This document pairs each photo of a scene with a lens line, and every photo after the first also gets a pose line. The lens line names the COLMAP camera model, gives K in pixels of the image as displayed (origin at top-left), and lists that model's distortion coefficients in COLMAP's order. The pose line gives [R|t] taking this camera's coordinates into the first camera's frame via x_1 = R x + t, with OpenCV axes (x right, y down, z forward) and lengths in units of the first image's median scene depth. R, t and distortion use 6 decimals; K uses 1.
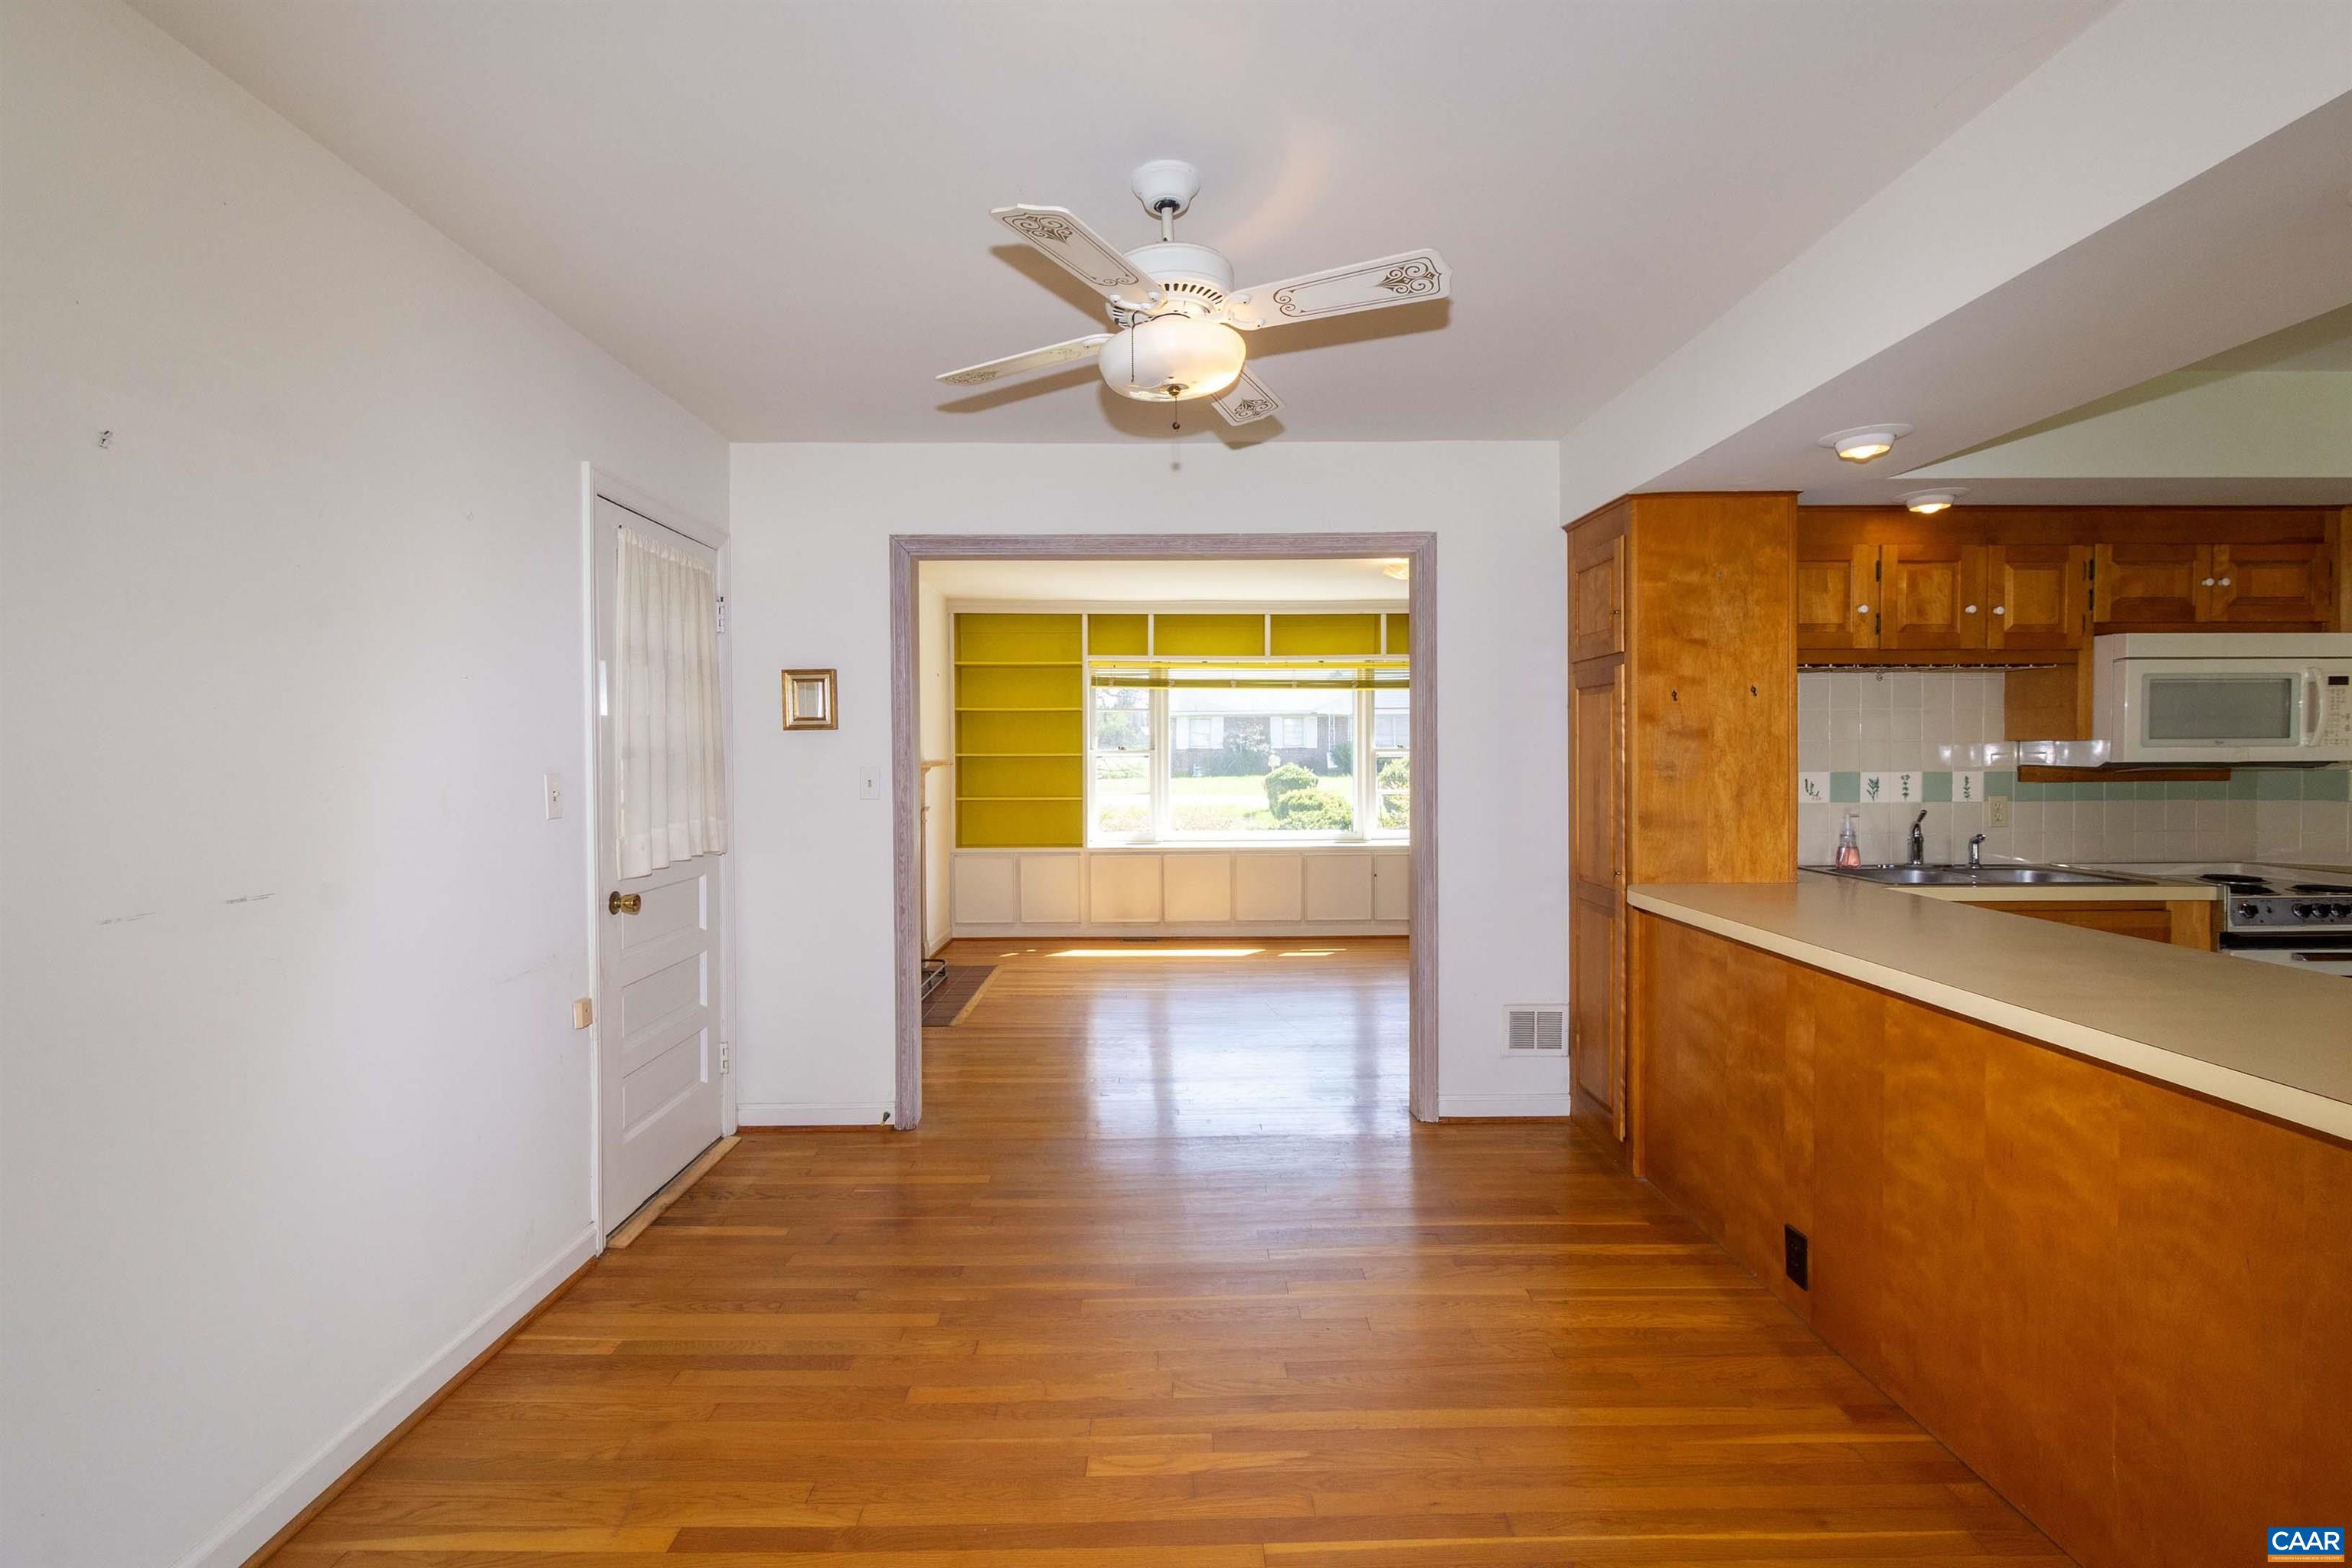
lens RADIAL K [[1038.7, 0, 1174.3], [0, 1038.7, 773.3], [0, 0, 1]] dist [0.002441, -0.001623]
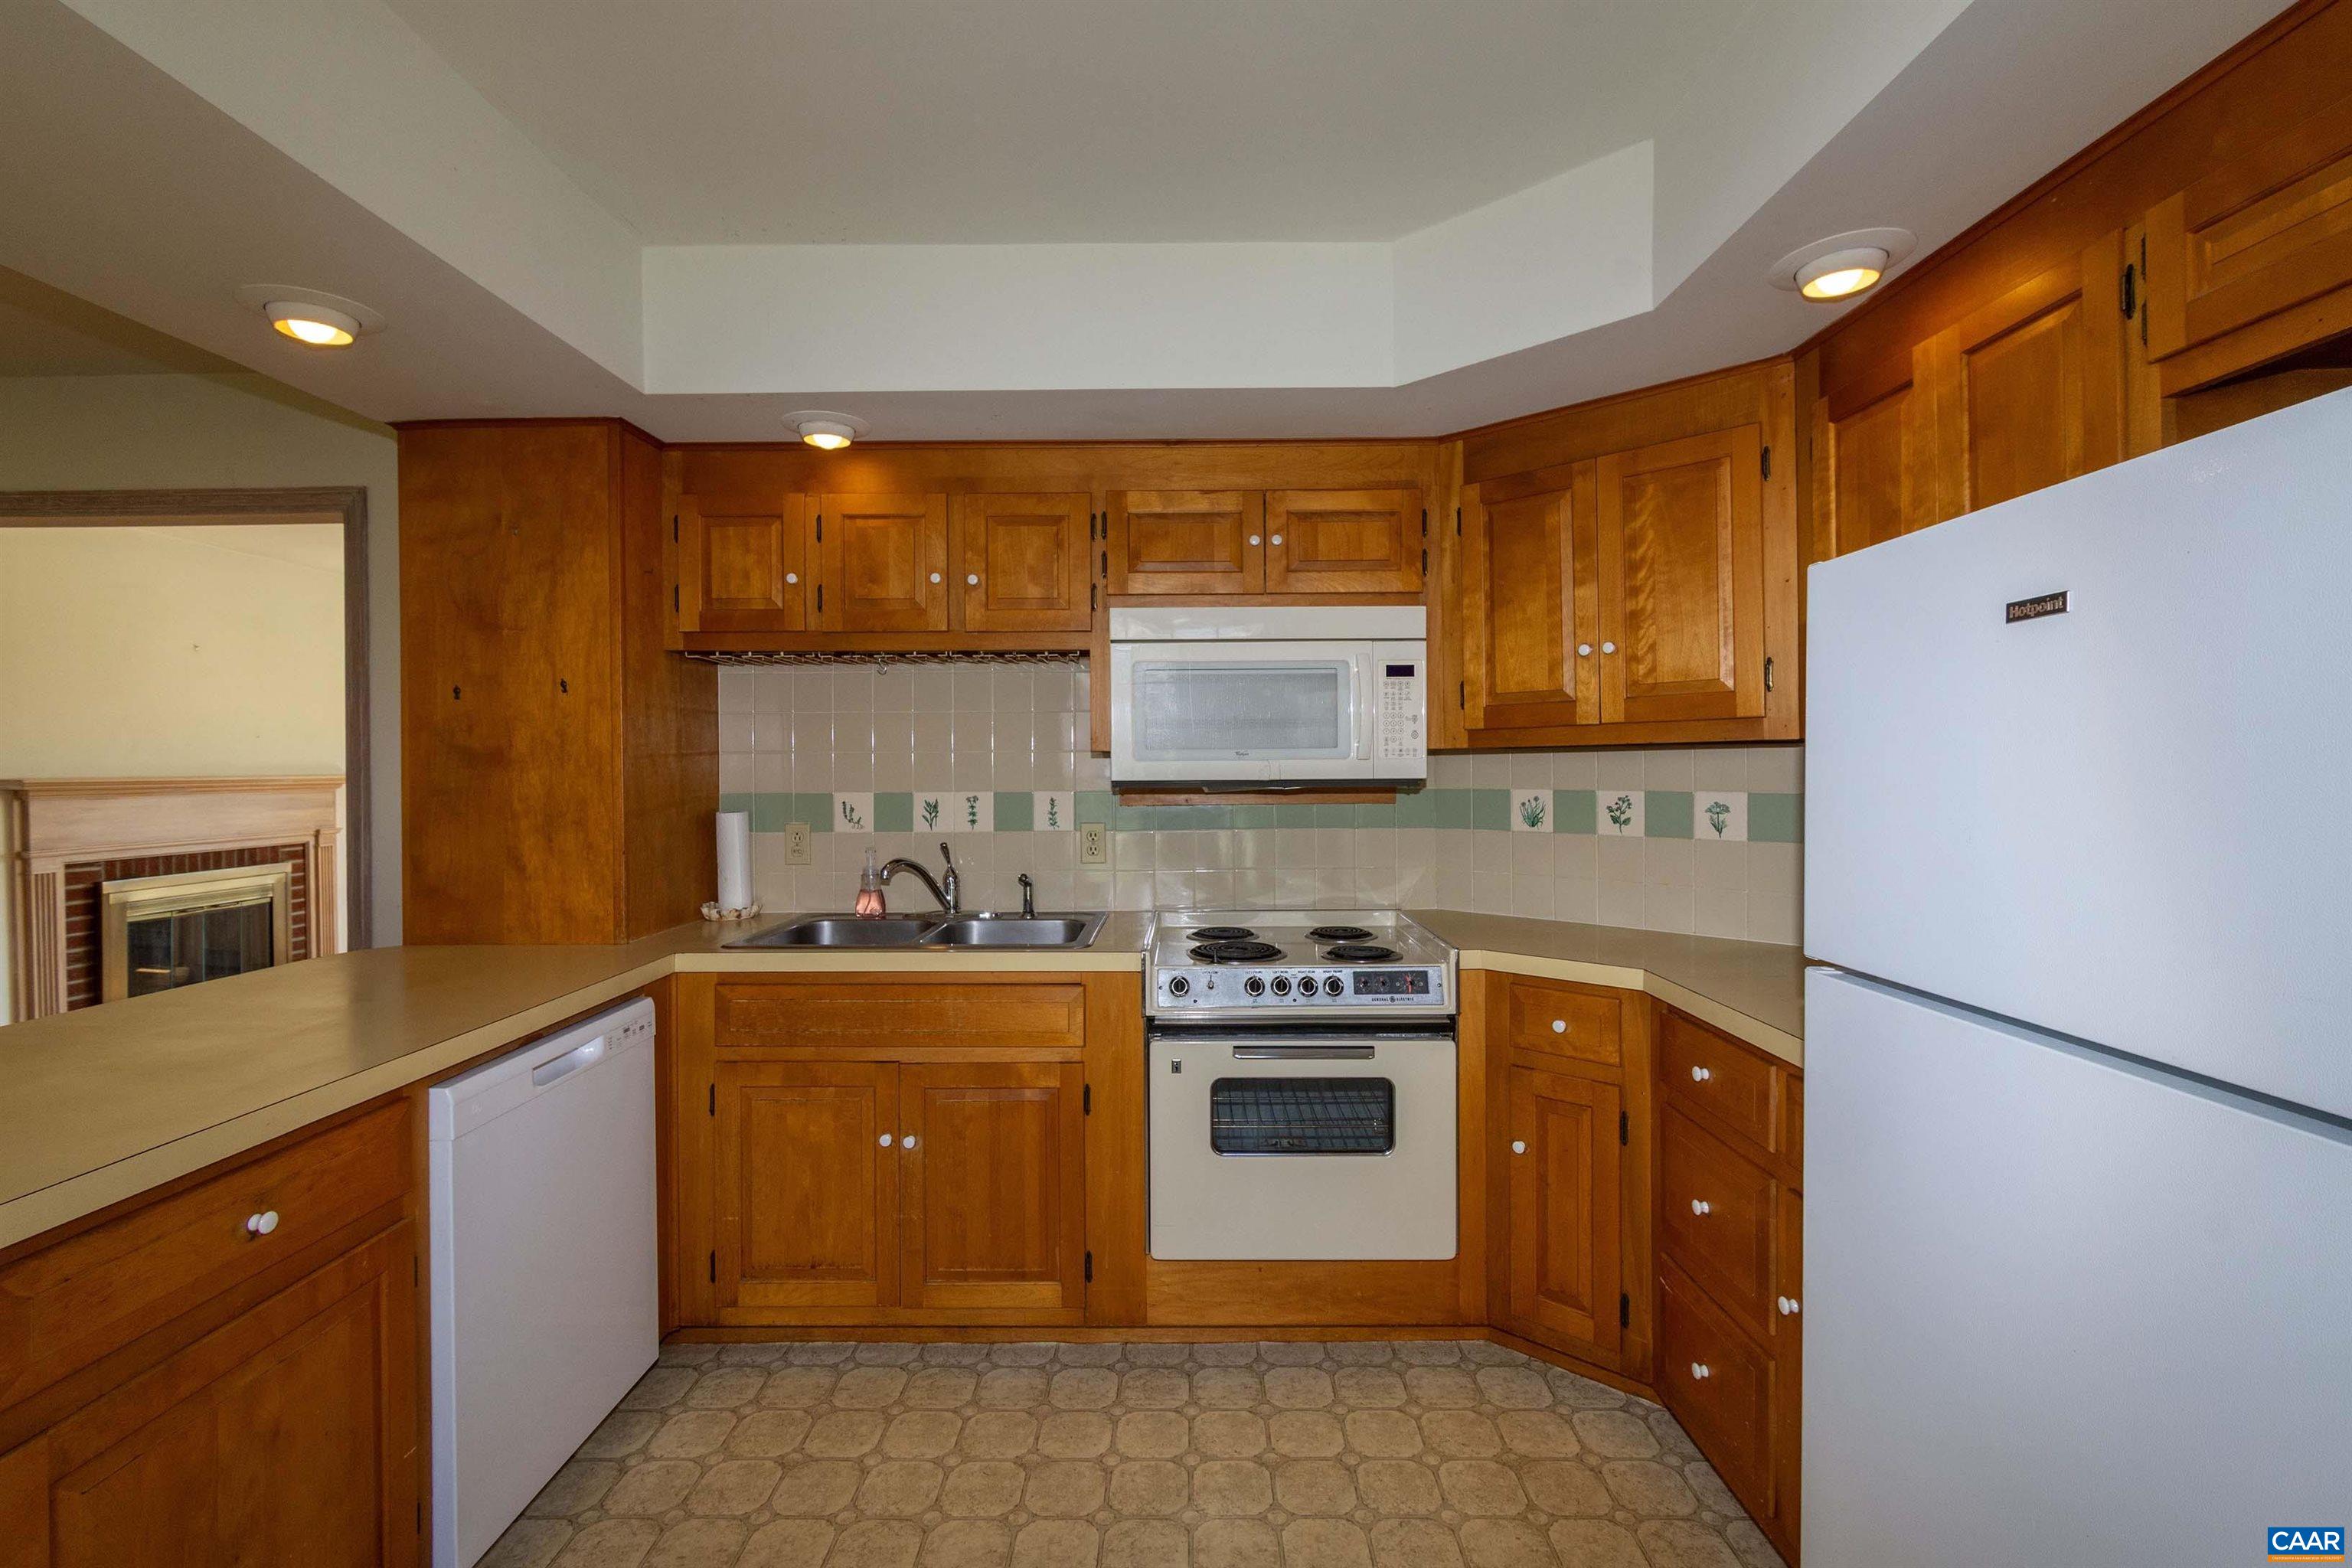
lens RADIAL K [[1038.7, 0, 1186.5], [0, 1038.7, 778.2], [0, 0, 1]] dist [0.002441, -0.001623]
pose [[0.999695, -0.001296, -0.024656, 0.976195], [0.001153, 0.999983, -0.005793, -0.008128], [0.024663, 0.005763, 0.999679, 0.251977]]
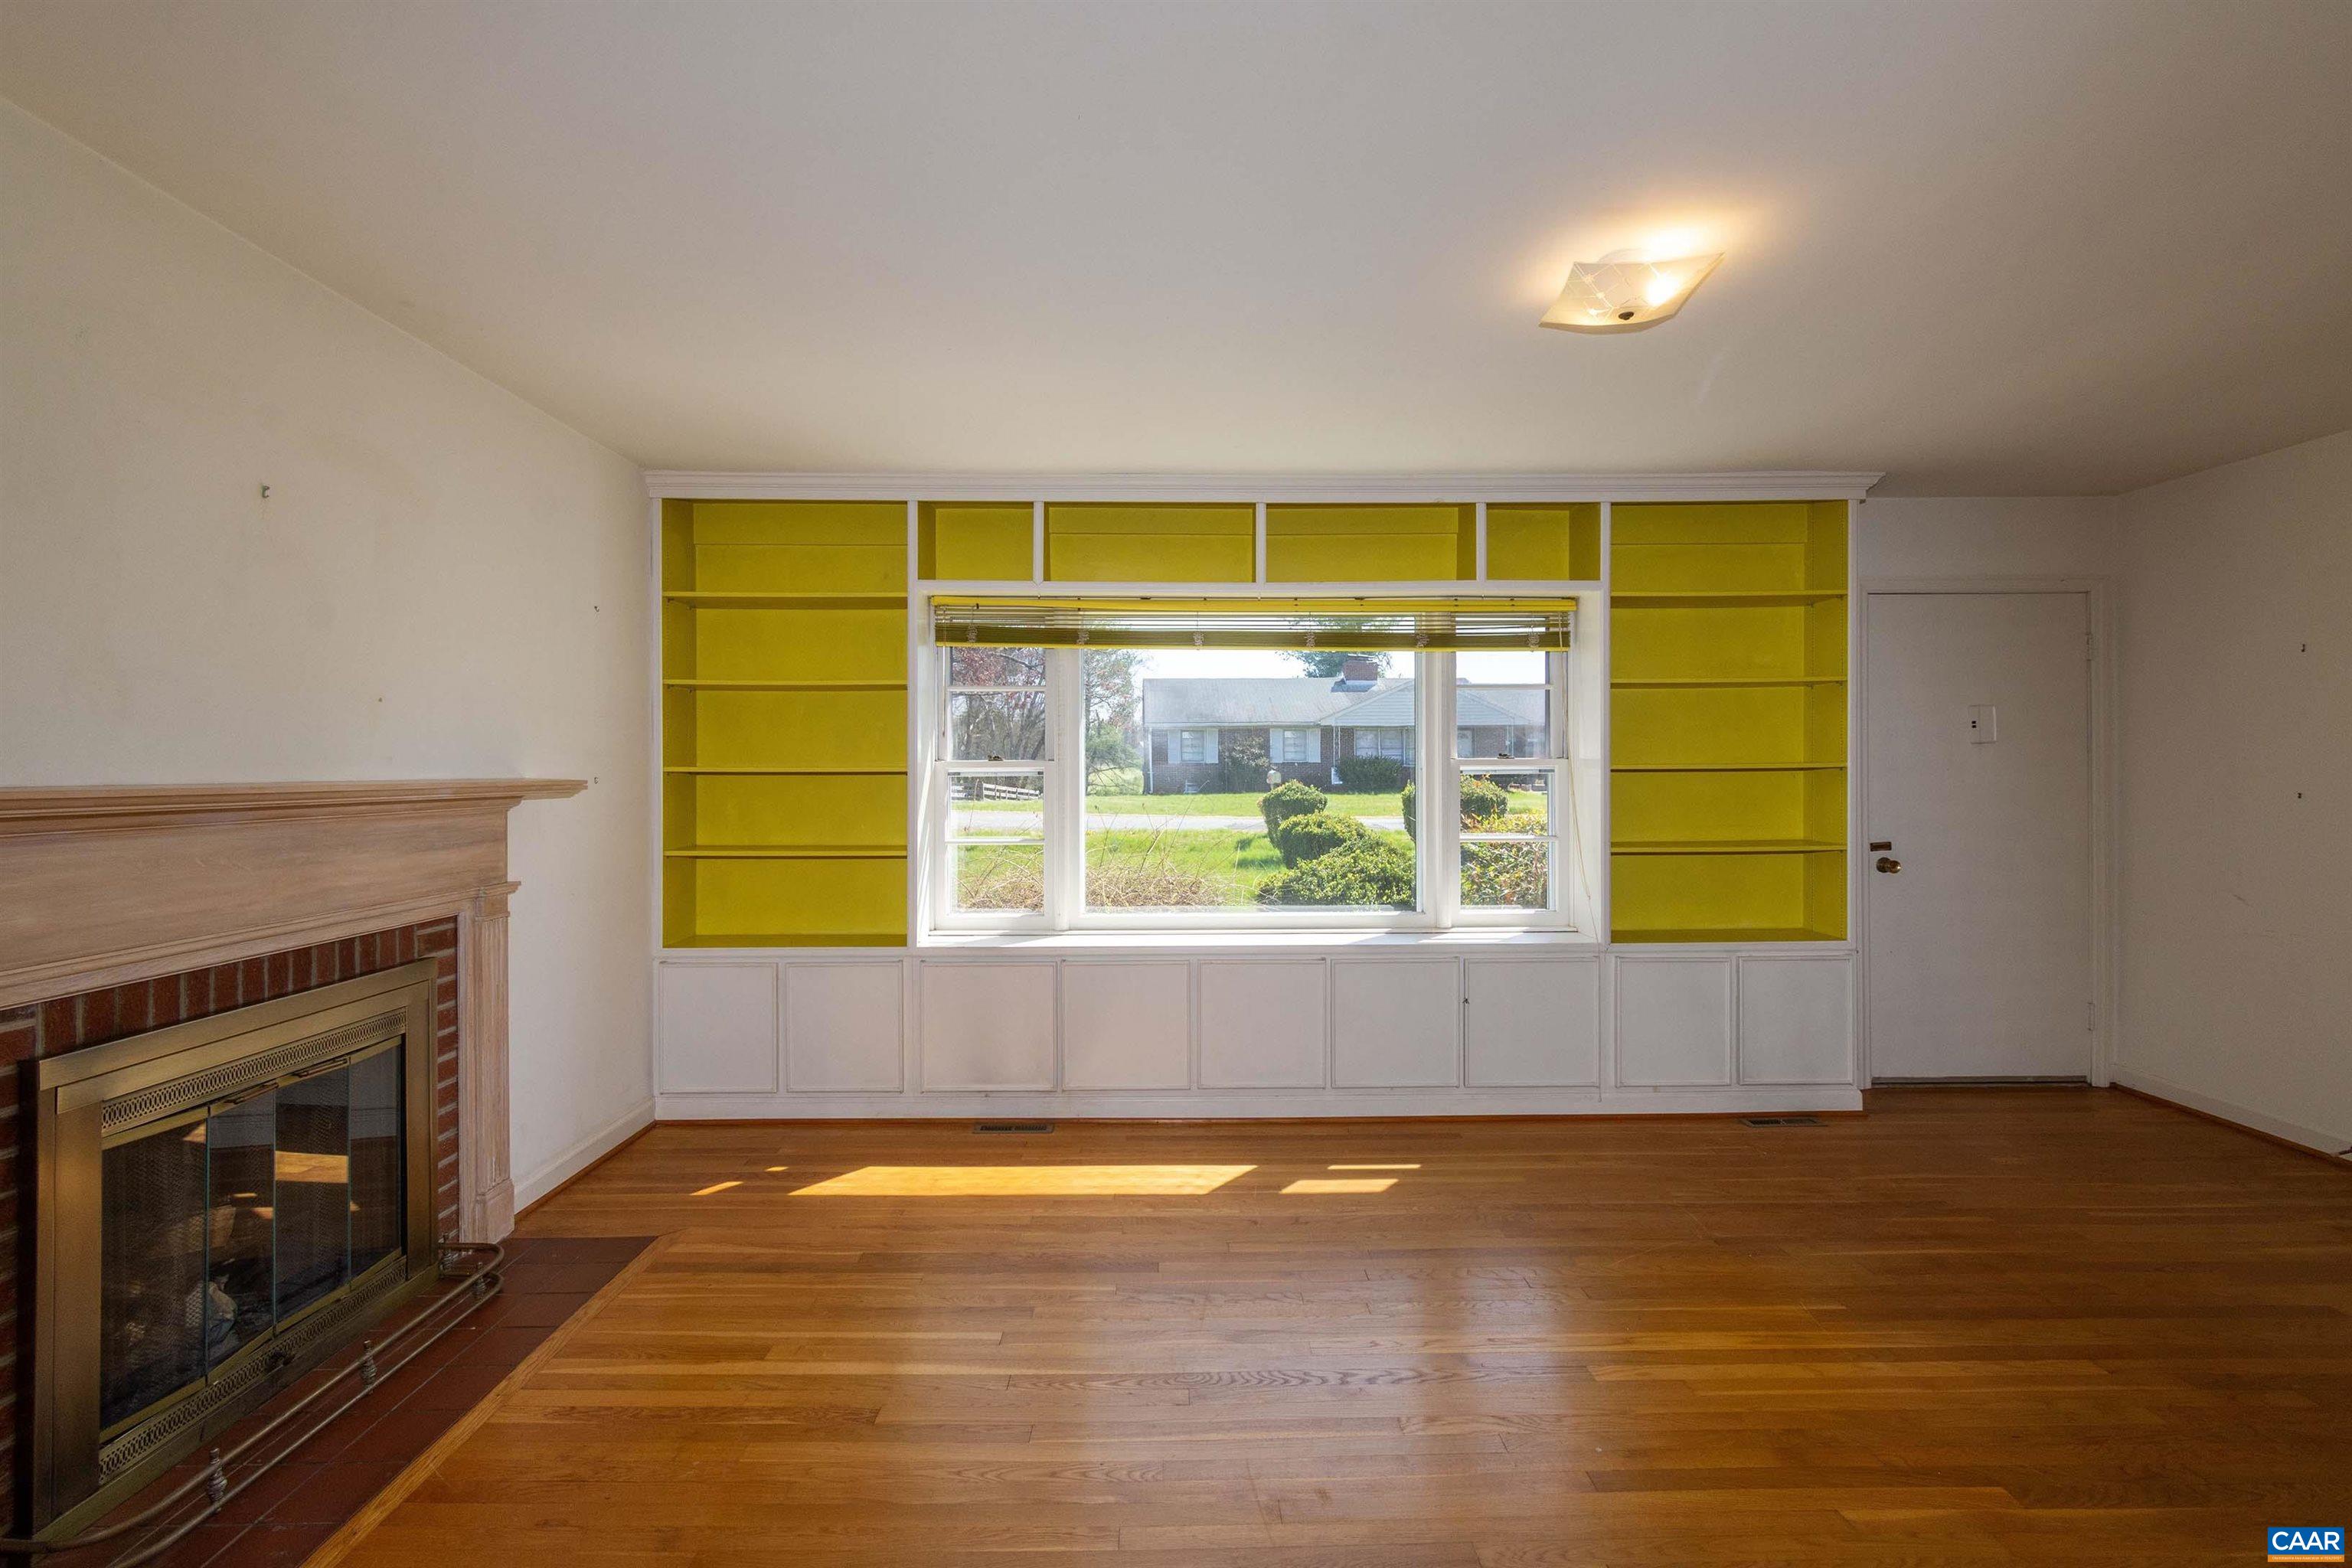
lens RADIAL K [[1038.7, 0, 1168.8], [0, 1038.7, 766.7], [0, 0, 1]] dist [0.002441, -0.001623]
pose [[0.999986, 0.001689, -0.005075, 0.101205], [-0.001793, 0.999787, -0.020551, -0.019038], [0.005039, 0.020560, 0.999776, 1.049027]]
